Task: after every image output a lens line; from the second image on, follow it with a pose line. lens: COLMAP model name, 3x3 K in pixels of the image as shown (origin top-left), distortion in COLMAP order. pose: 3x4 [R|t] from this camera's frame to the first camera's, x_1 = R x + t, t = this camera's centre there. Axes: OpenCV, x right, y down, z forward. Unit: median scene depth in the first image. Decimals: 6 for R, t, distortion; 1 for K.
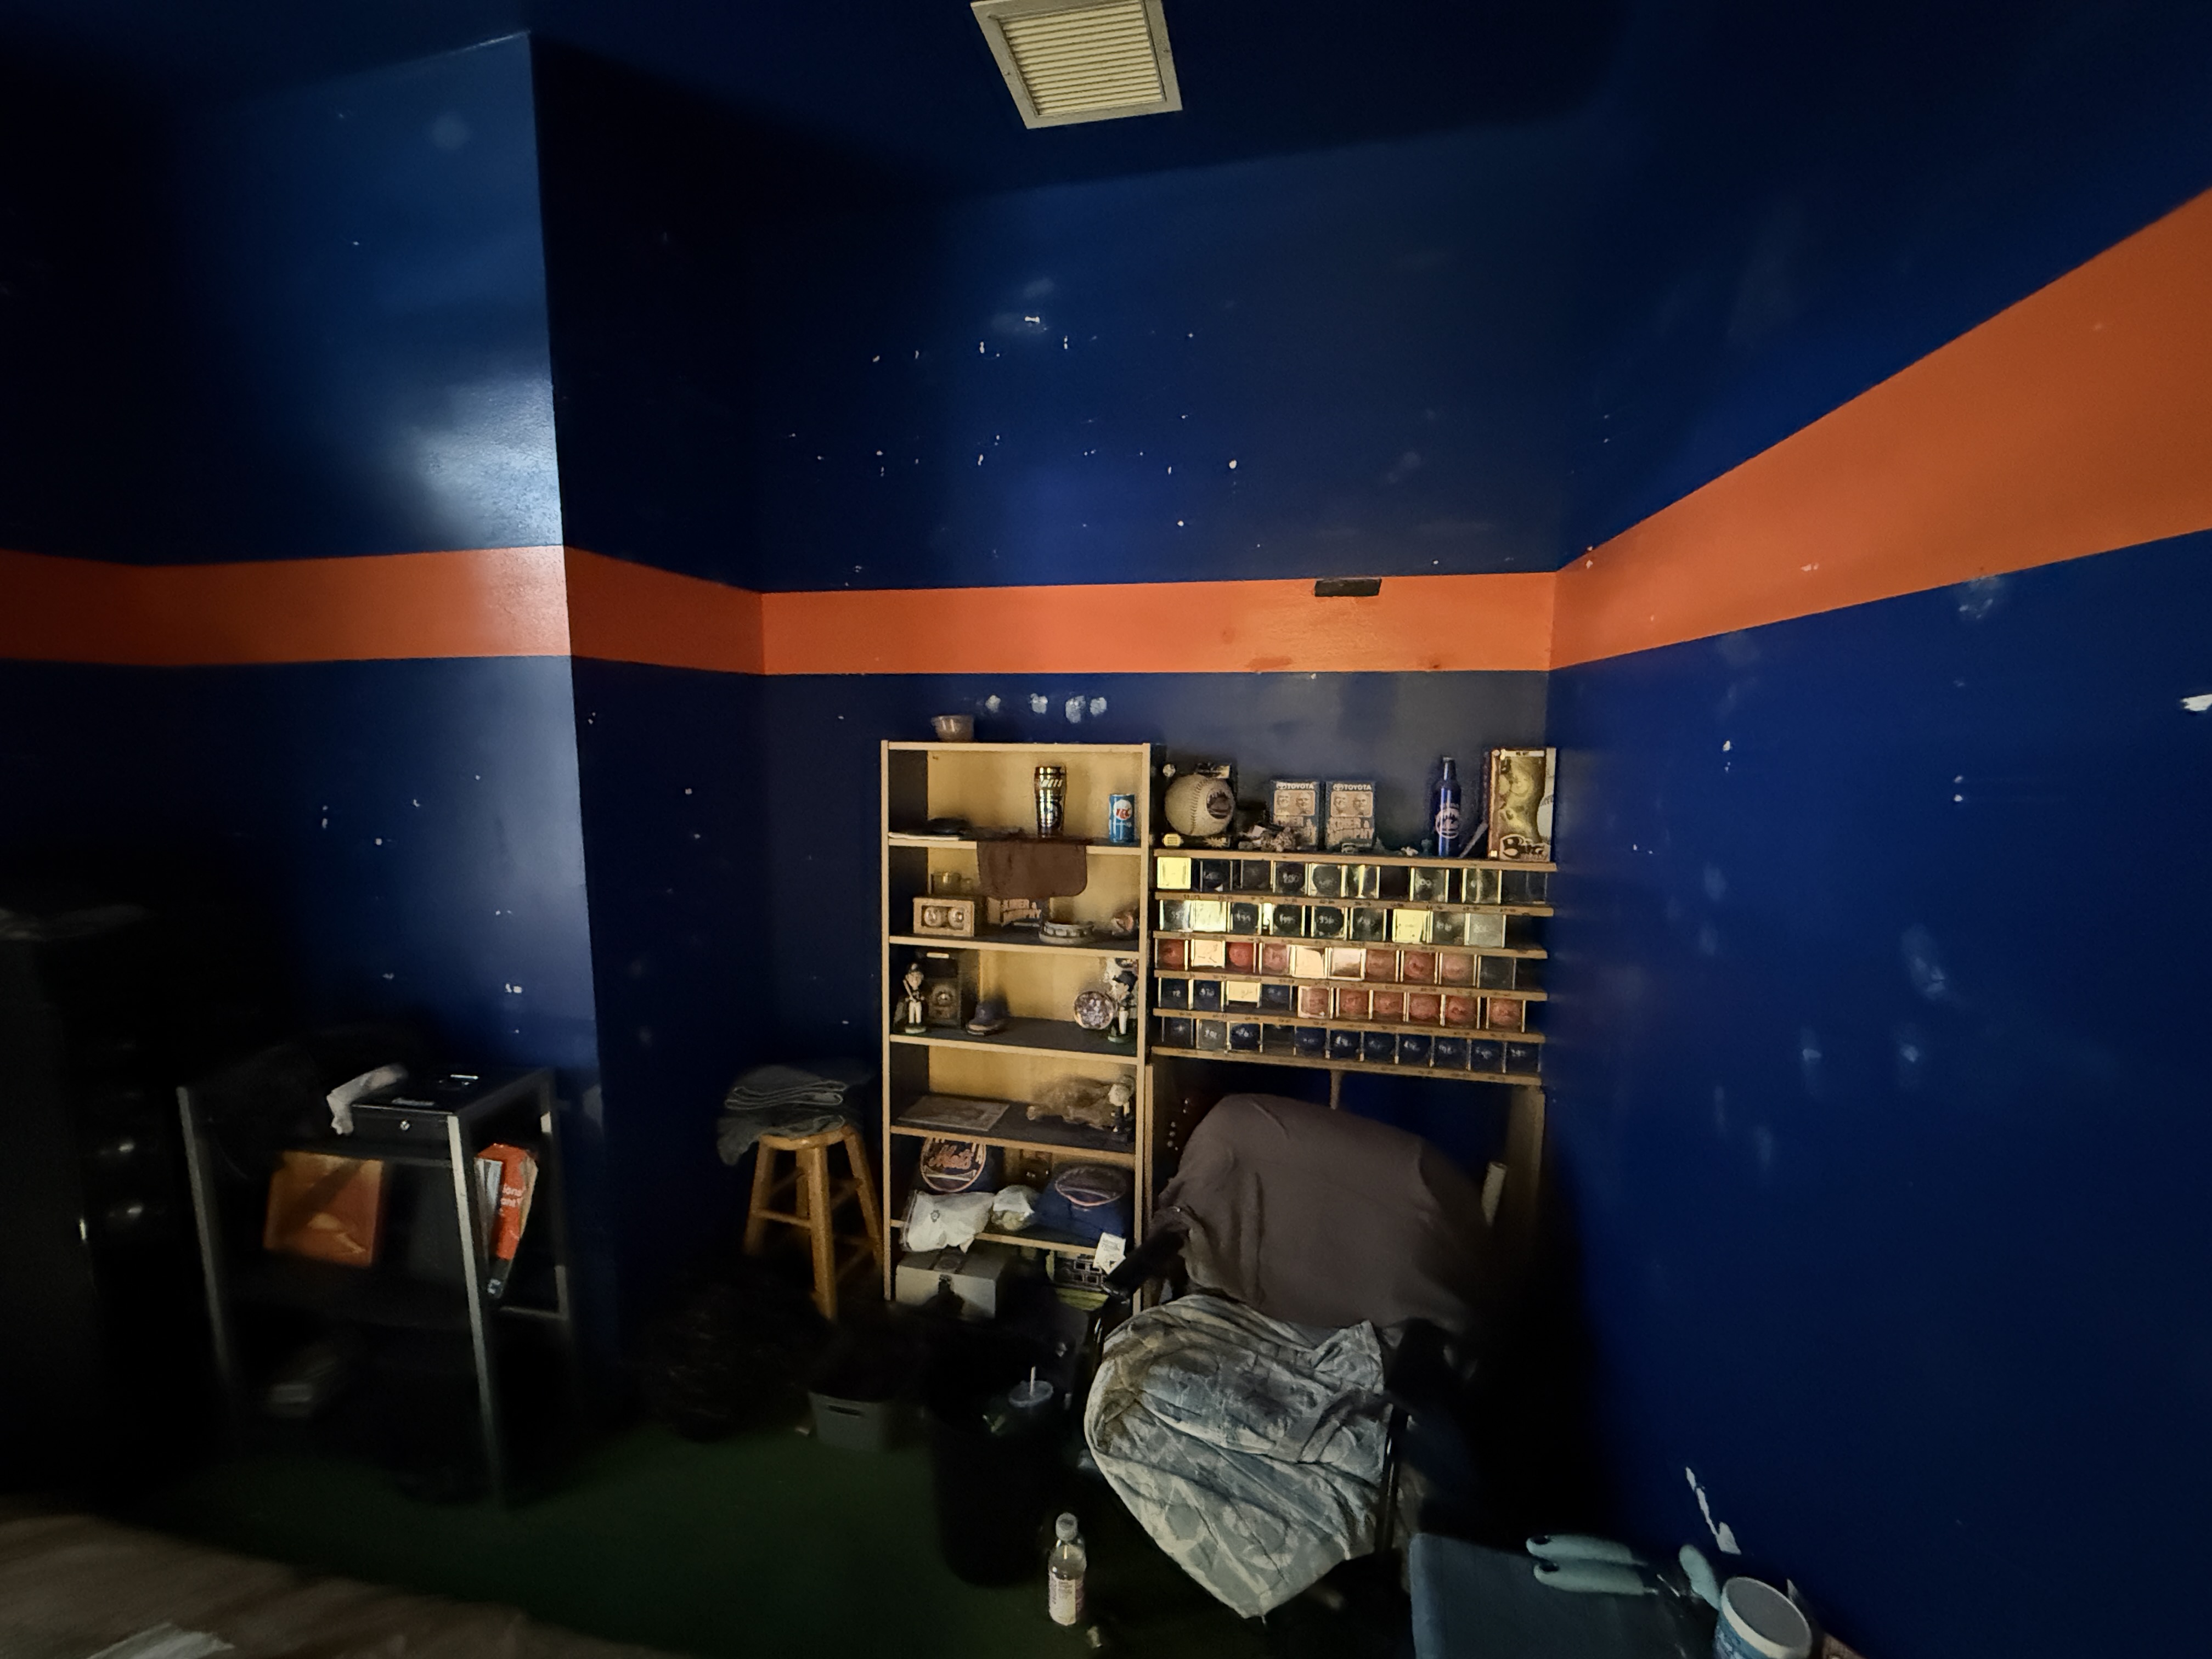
lens RADIAL K [[884.5, 0, 1106.6], [0, 884.5, 834.1], [0, 0, 1]] dist [0.001839, -0.000308]
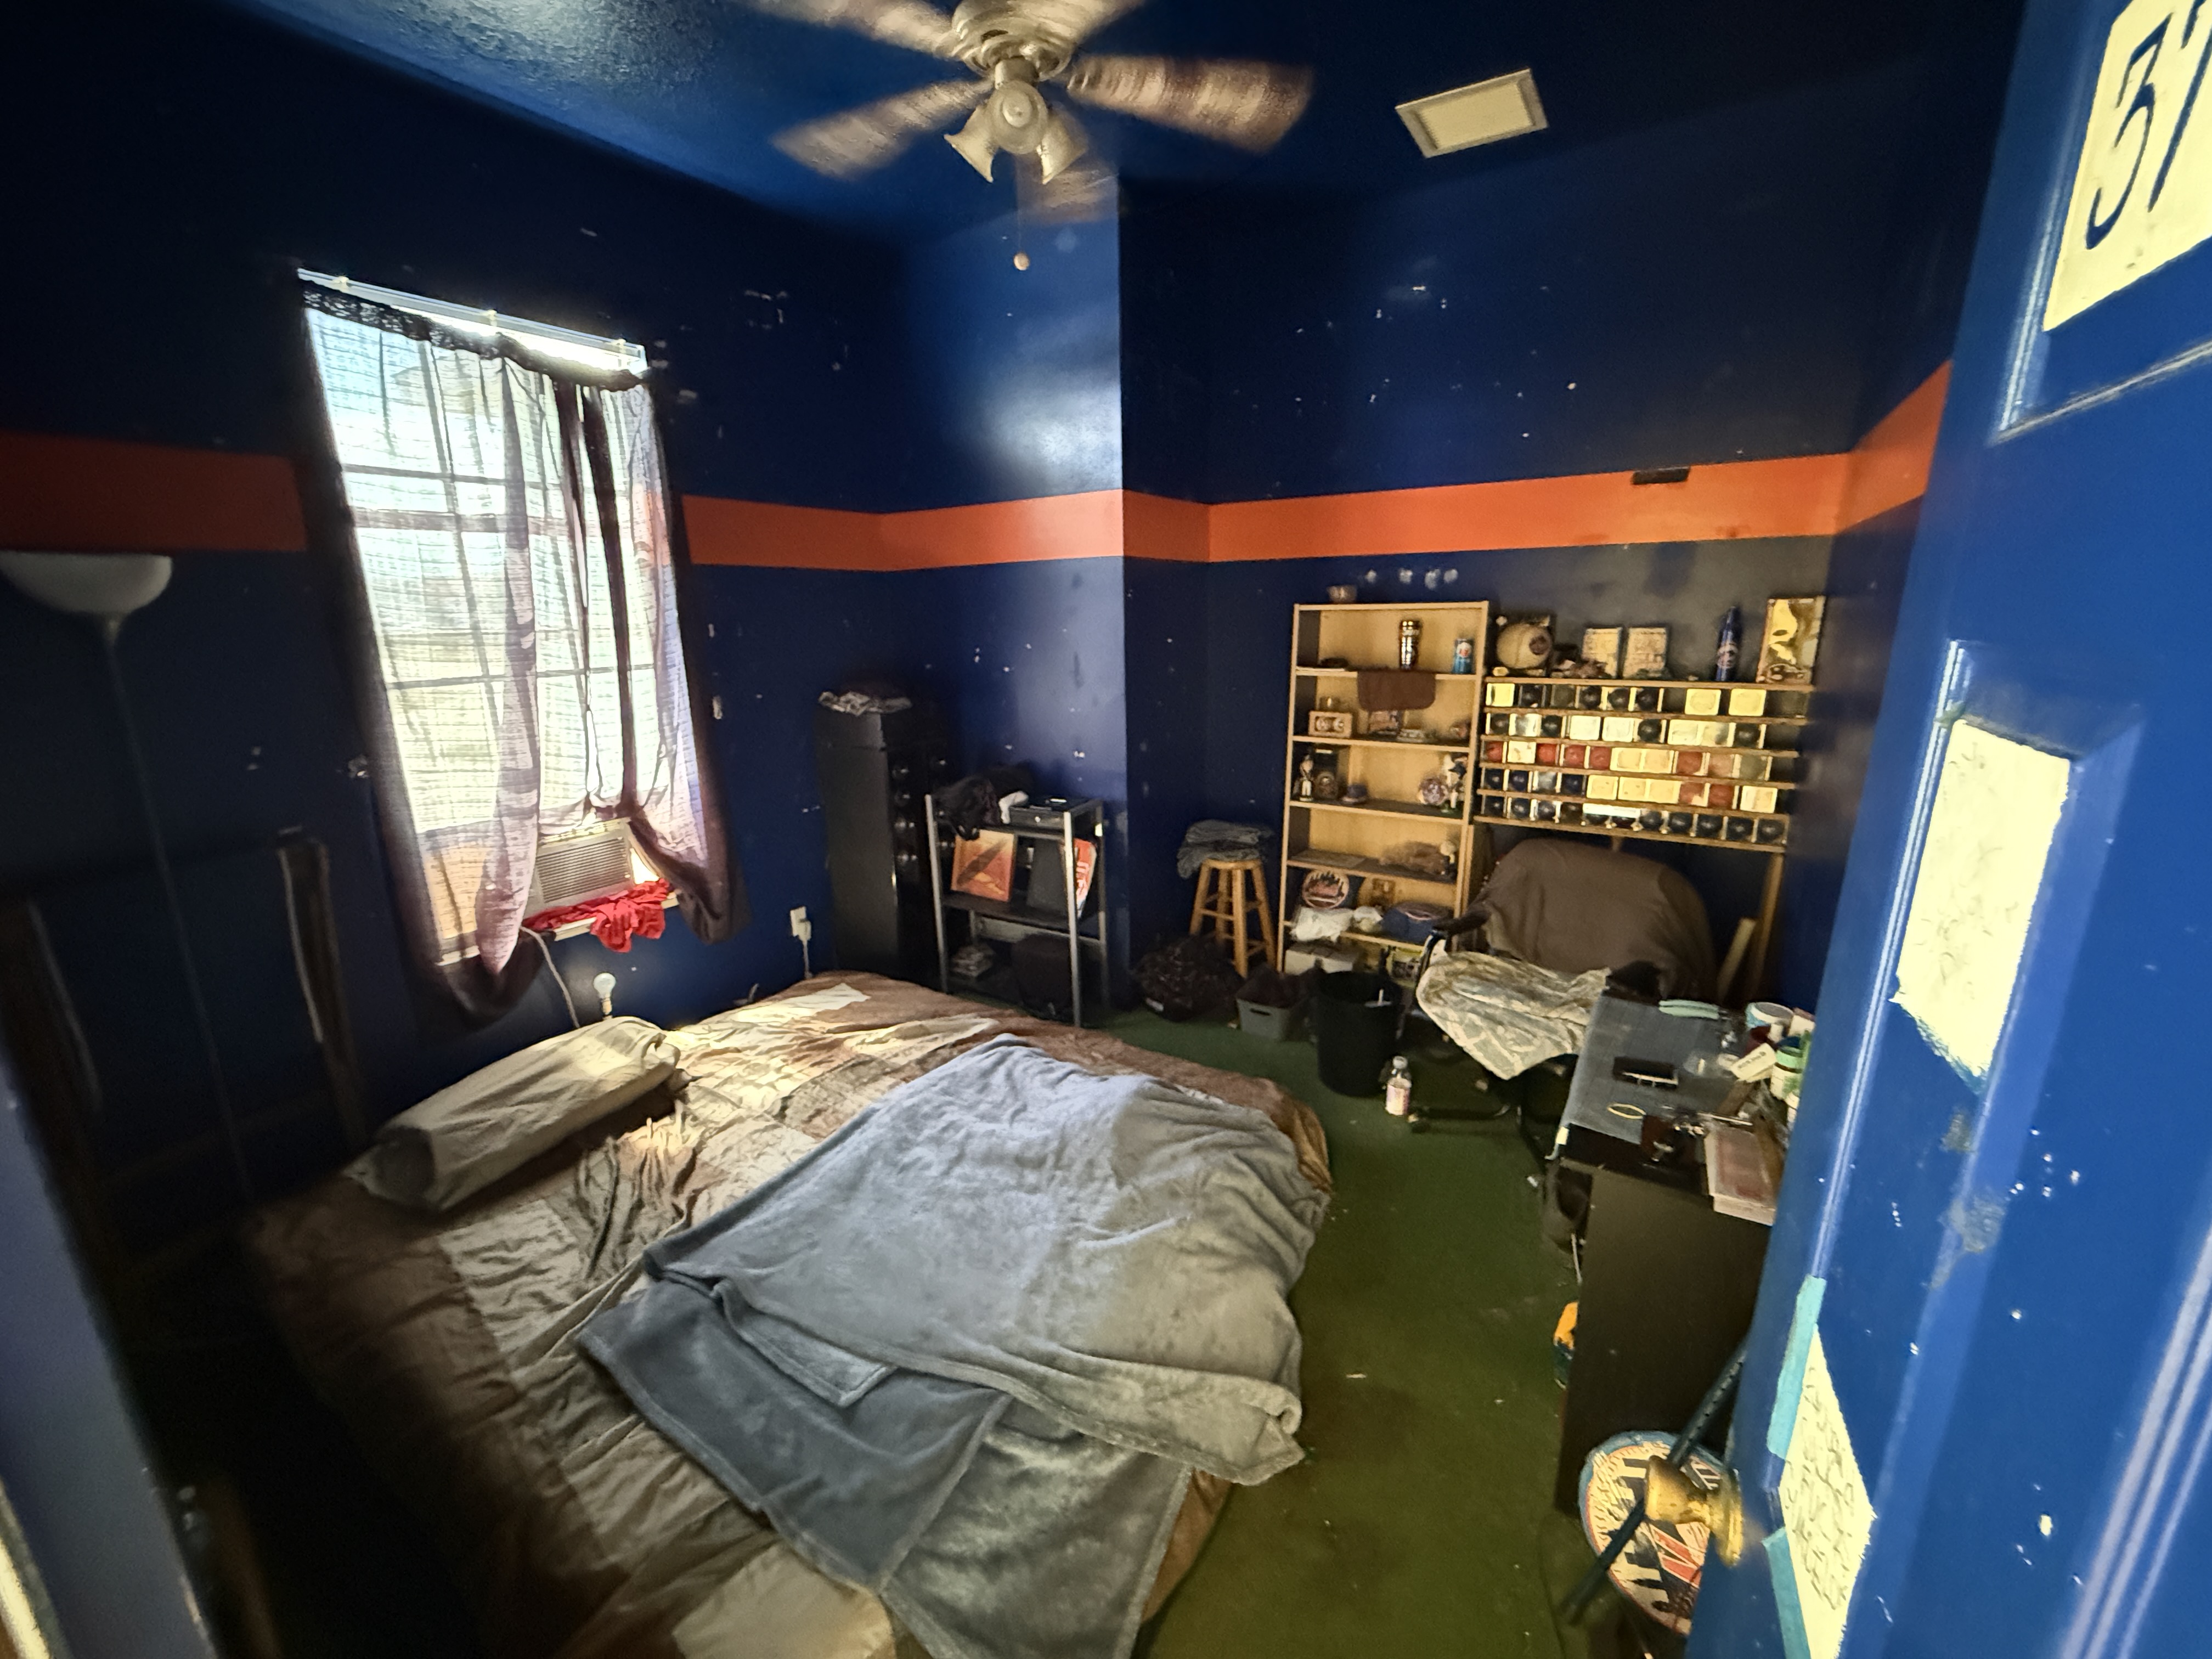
lens RADIAL K [[884.5, 0, 1106.9], [0, 884.5, 824.5], [0, 0, 1]] dist [0.001839, -0.000308]
pose [[0.936150, 0.063203, -0.345874, -0.009906], [-0.021344, 0.992112, 0.123523, 0.090153], [0.350953, -0.108254, 0.930115, -0.572288]]
